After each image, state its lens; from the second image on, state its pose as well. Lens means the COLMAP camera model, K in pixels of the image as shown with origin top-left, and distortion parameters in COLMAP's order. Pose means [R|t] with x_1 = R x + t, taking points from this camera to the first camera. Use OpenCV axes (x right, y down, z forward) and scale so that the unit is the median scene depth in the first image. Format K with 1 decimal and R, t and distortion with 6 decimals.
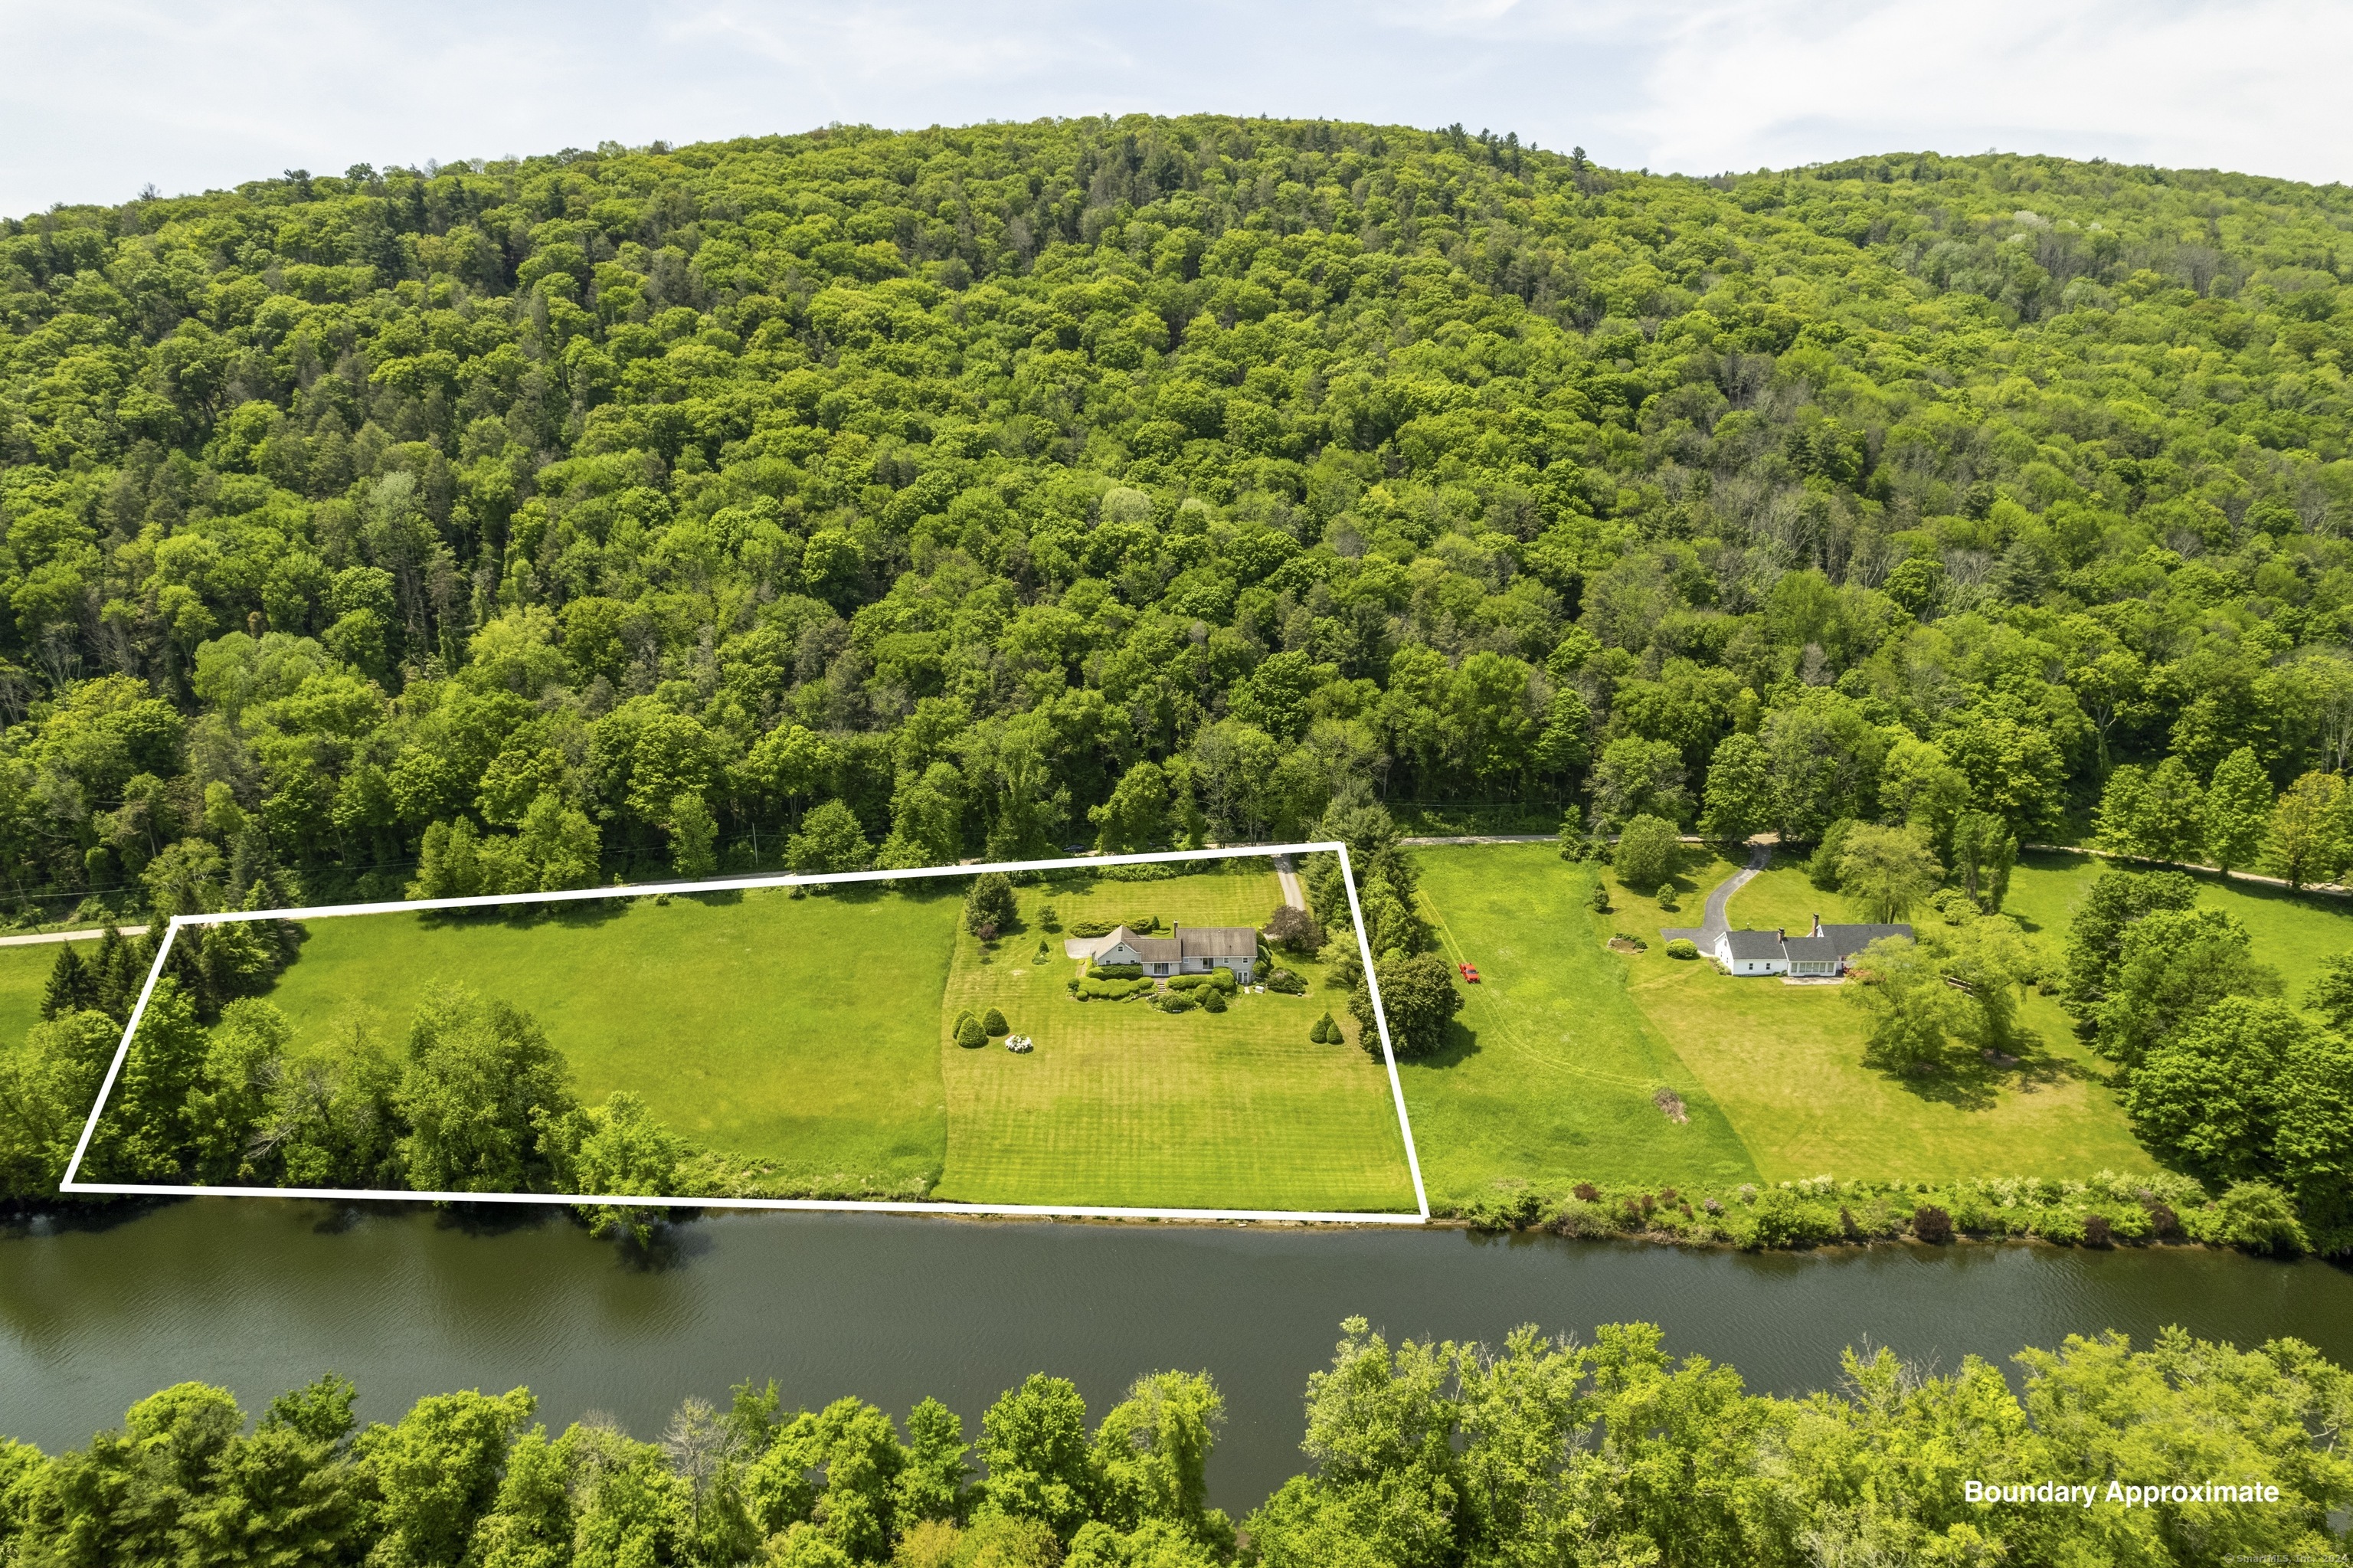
lens RADIAL K [[1504.7, 0, 1170.2], [0, 1504.7, 778.7], [0, 0, 1]] dist [-0.076540, 0.072306]
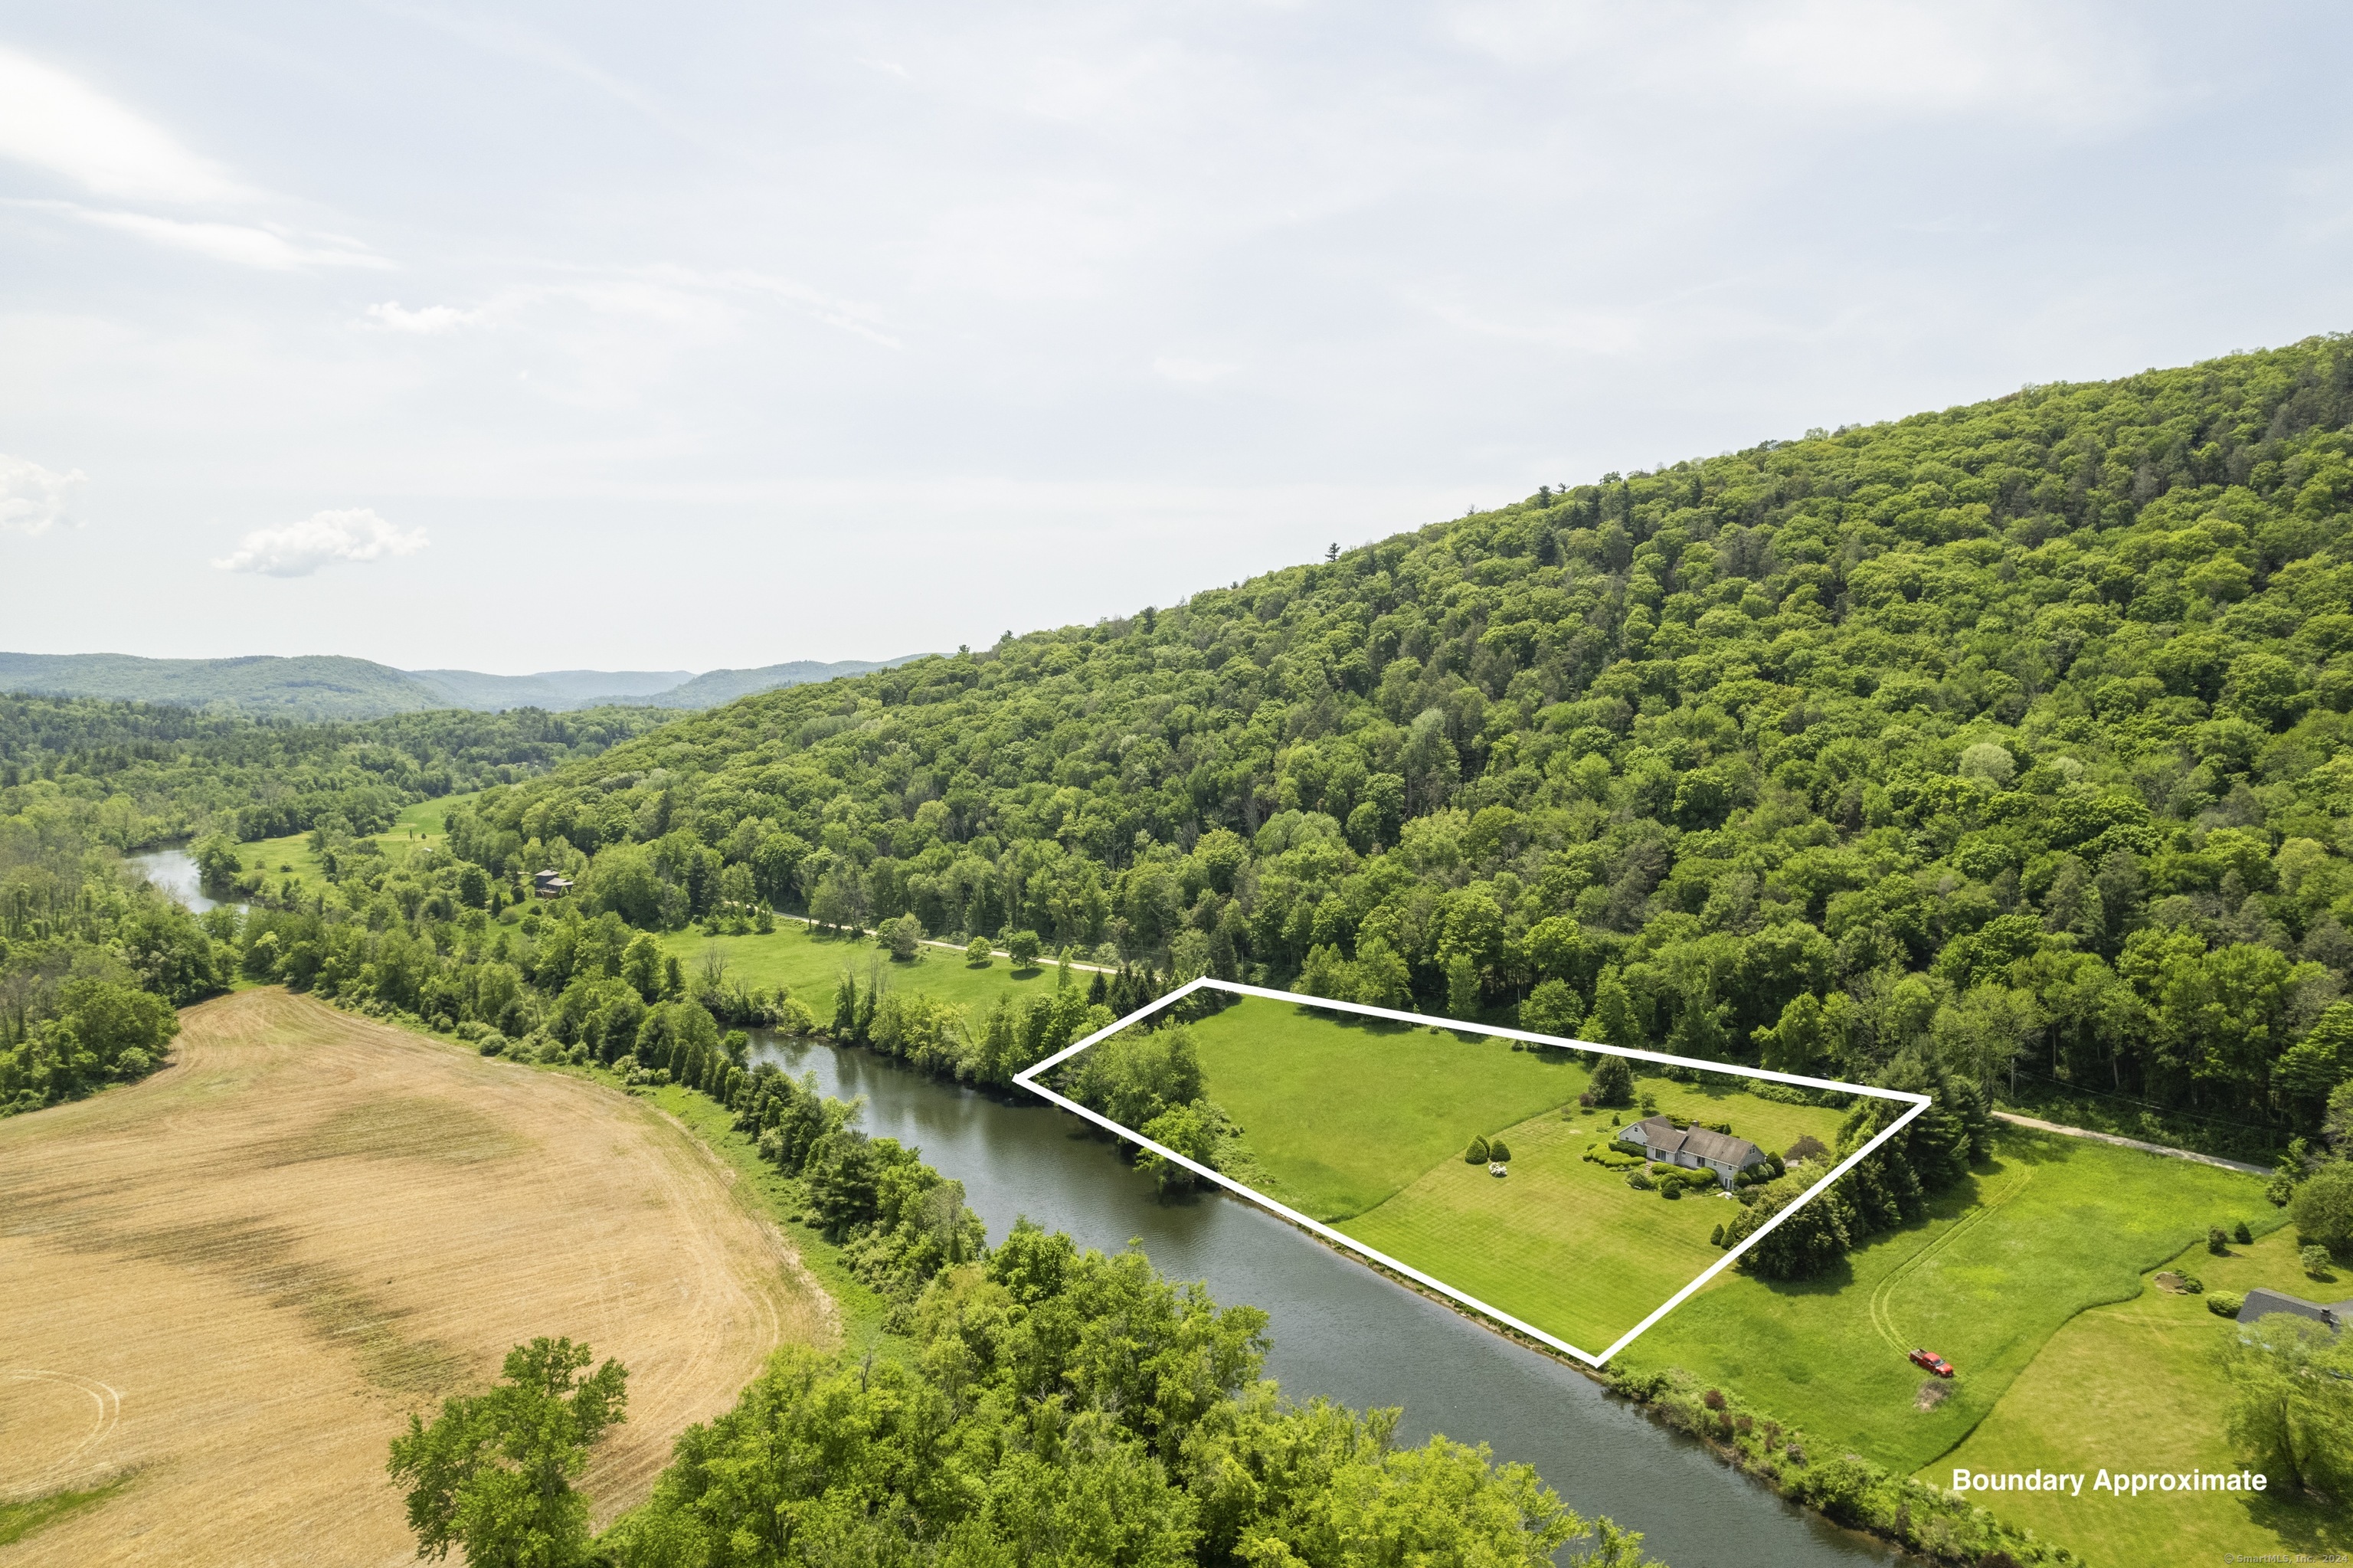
lens RADIAL K [[1504.7, 0, 1170.2], [0, 1504.7, 778.7], [0, 0, 1]] dist [-0.076540, 0.072306]
pose [[0.577814, 0.058796, -0.814048, 0.591956], [-0.188219, 0.980117, -0.062808, -0.009511], [0.794169, 0.189511, 0.577392, 0.005994]]
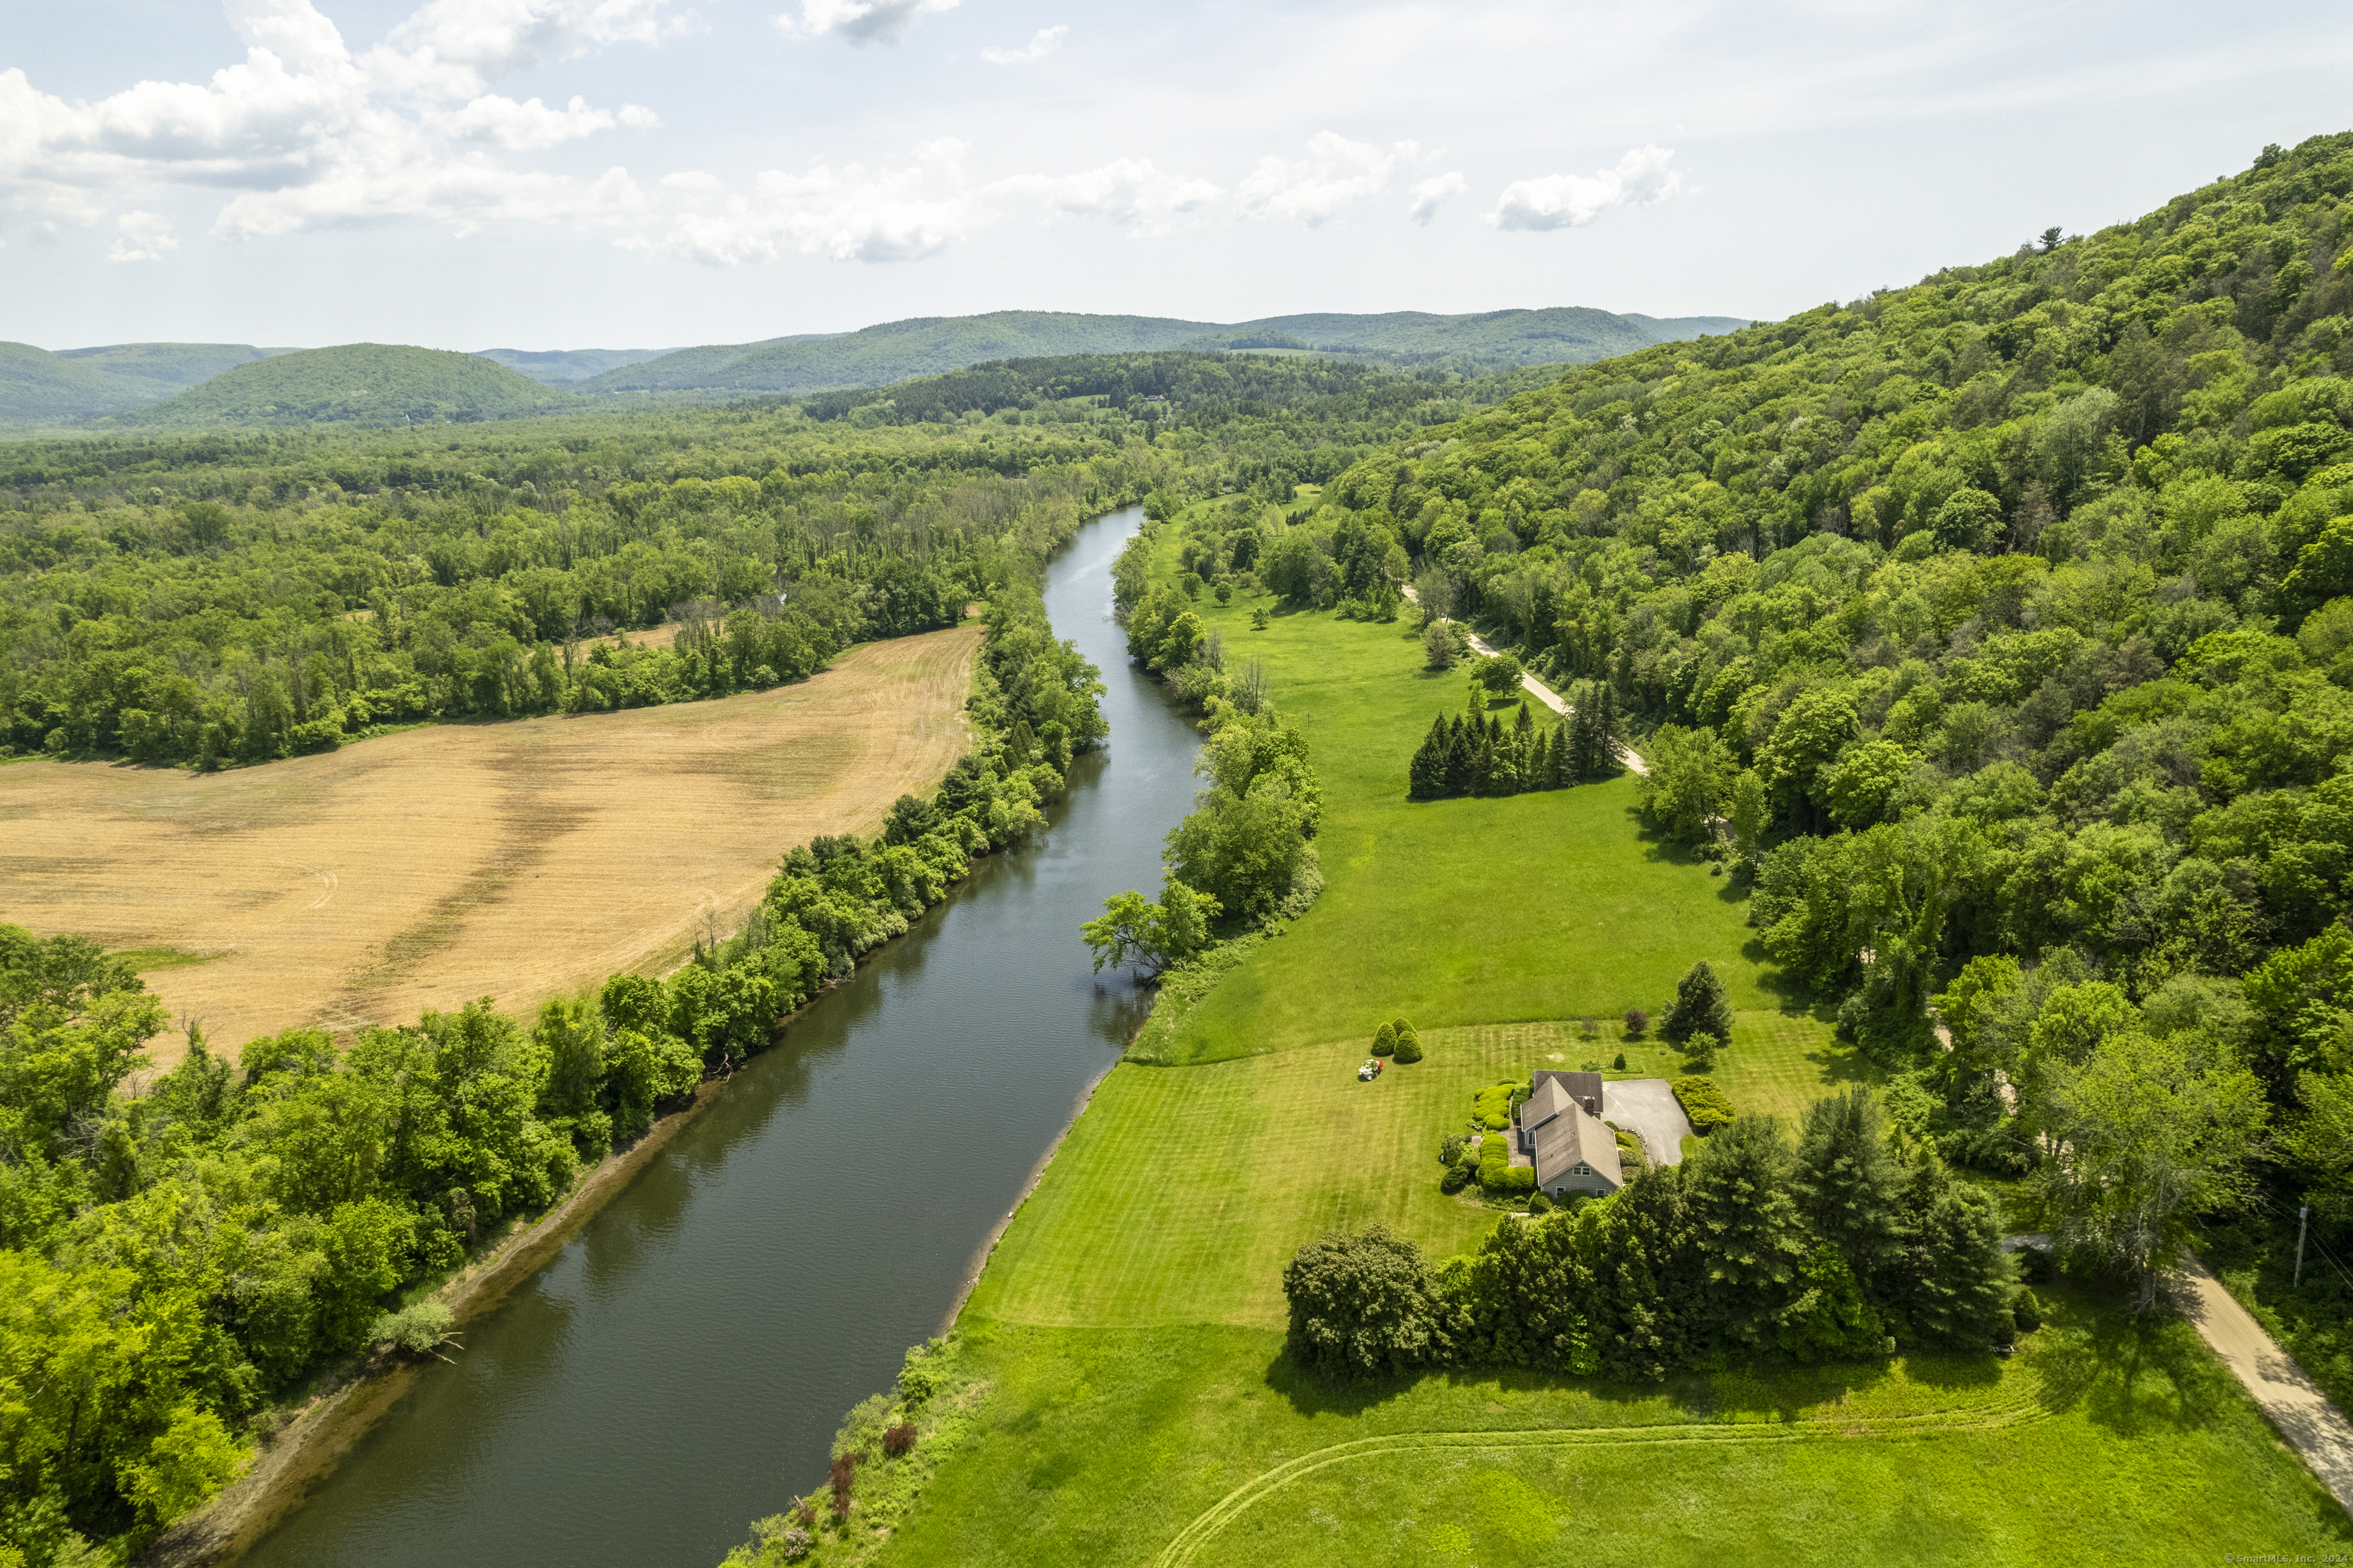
lens RADIAL K [[1504.7, 0, 1170.2], [0, 1504.7, 778.7], [0, 0, 1]] dist [-0.076540, 0.072306]
pose [[-0.193360, 0.285801, -0.938579, 0.583850], [-0.187117, 0.928331, 0.321229, -0.206109], [0.963119, 0.237737, -0.126024, 0.775251]]
